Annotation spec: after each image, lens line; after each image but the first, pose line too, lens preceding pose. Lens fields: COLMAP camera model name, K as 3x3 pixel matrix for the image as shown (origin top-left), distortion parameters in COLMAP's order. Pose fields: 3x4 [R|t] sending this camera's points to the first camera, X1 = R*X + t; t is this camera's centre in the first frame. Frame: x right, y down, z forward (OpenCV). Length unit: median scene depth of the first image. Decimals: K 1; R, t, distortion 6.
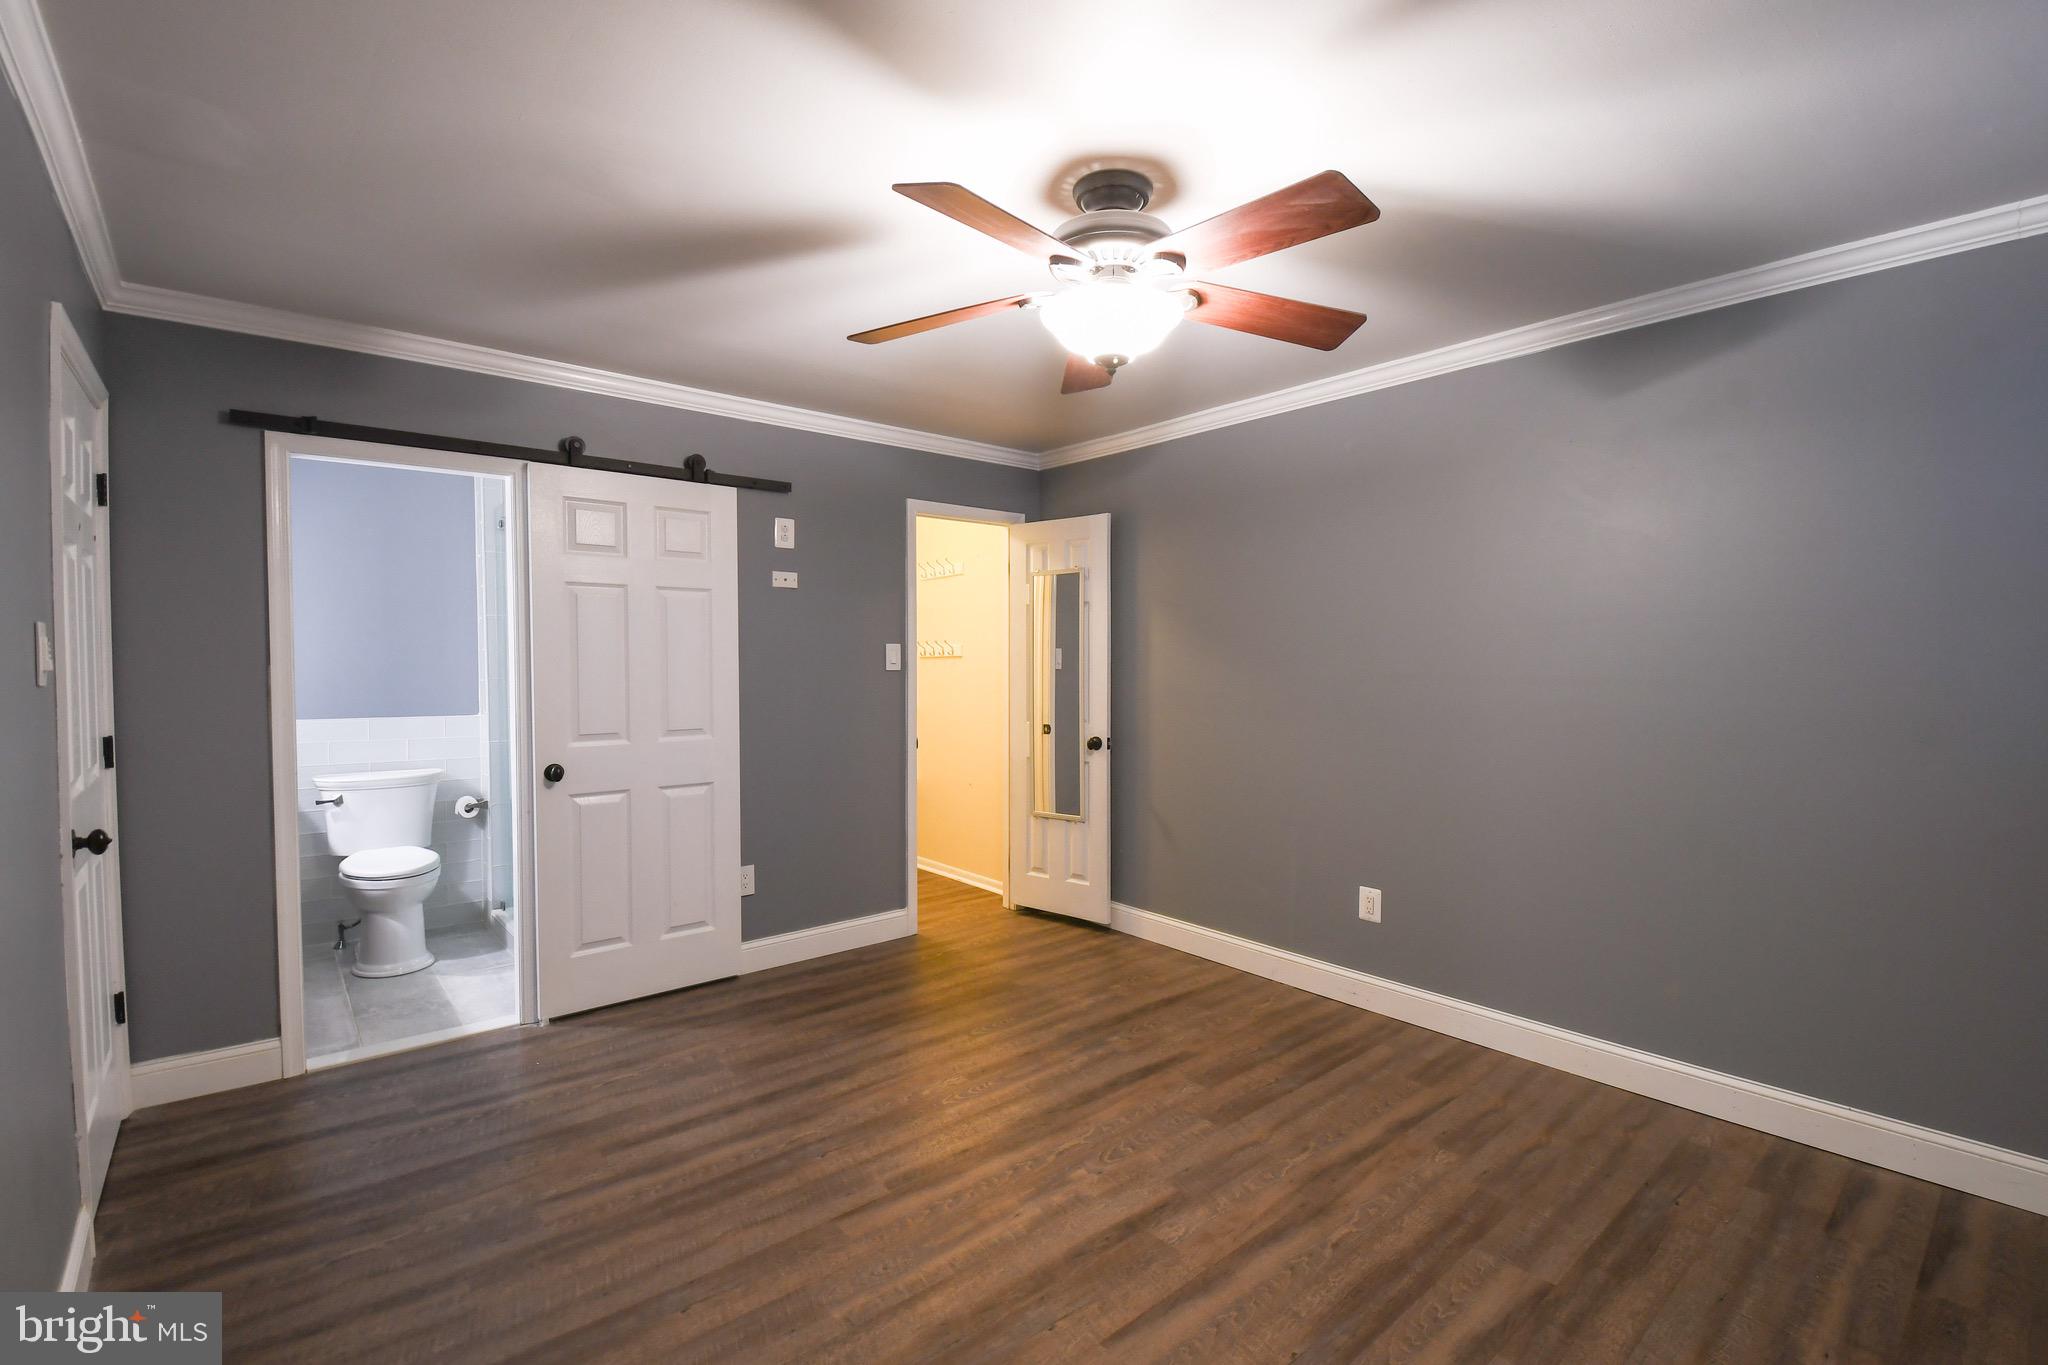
lens RADIAL K [[917.9, 0, 1032.6], [0, 917.9, 684.0], [0, 0, 1]] dist [0.011472, -0.018986]
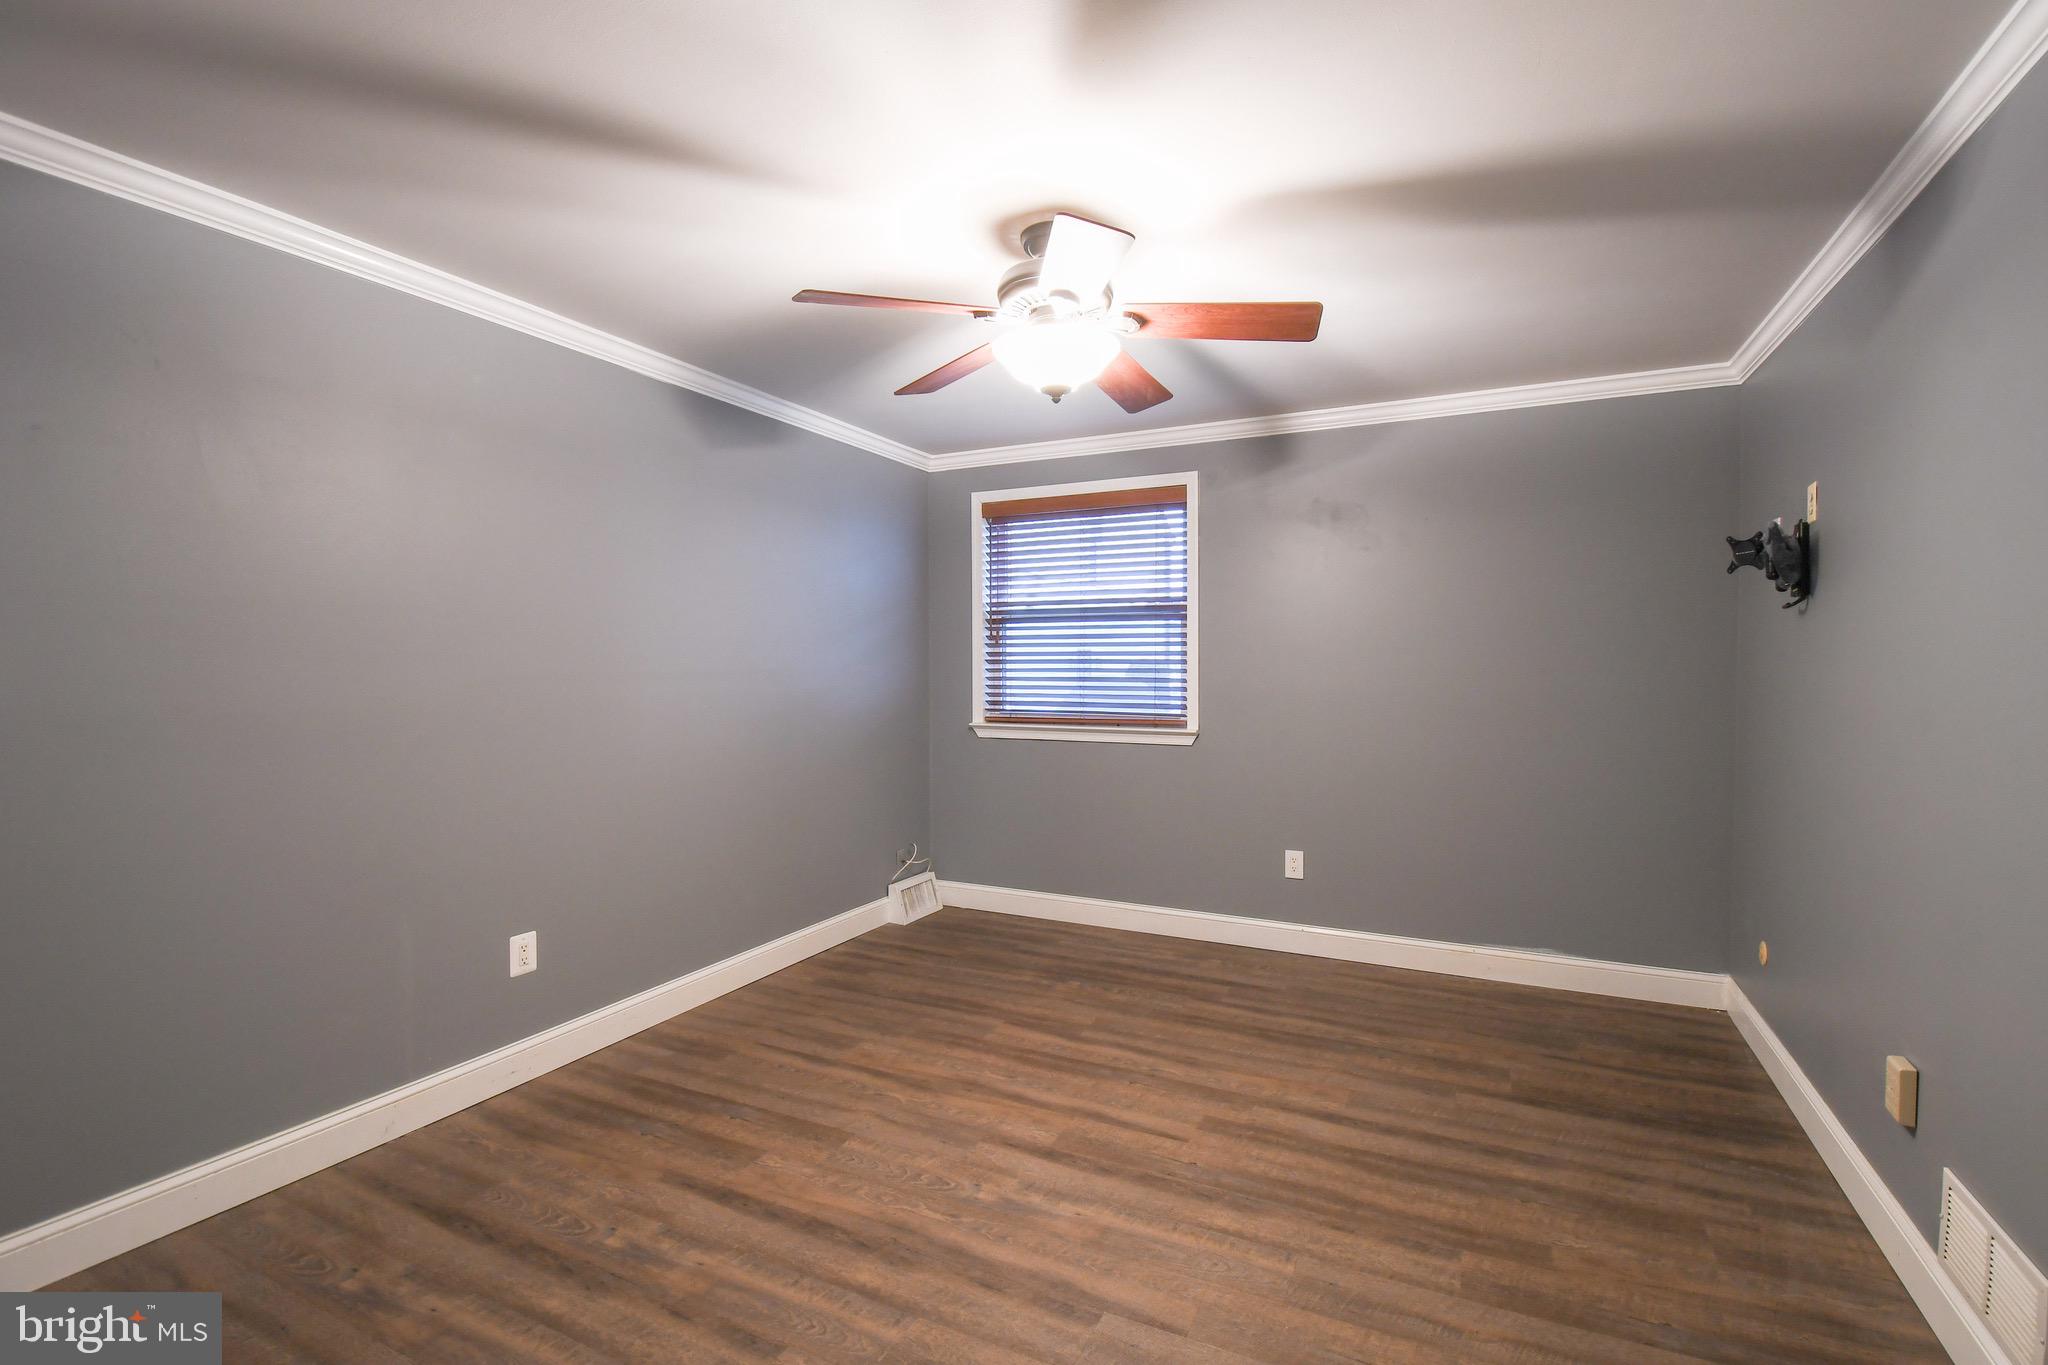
lens RADIAL K [[917.9, 0, 1036.8], [0, 917.9, 677.4], [0, 0, 1]] dist [0.011472, -0.018986]
pose [[-0.407388, -0.016402, 0.913108, -0.688874], [0.022492, 0.999355, 0.027986, -0.025334], [-0.912978, 0.031939, -0.406757, 1.093393]]
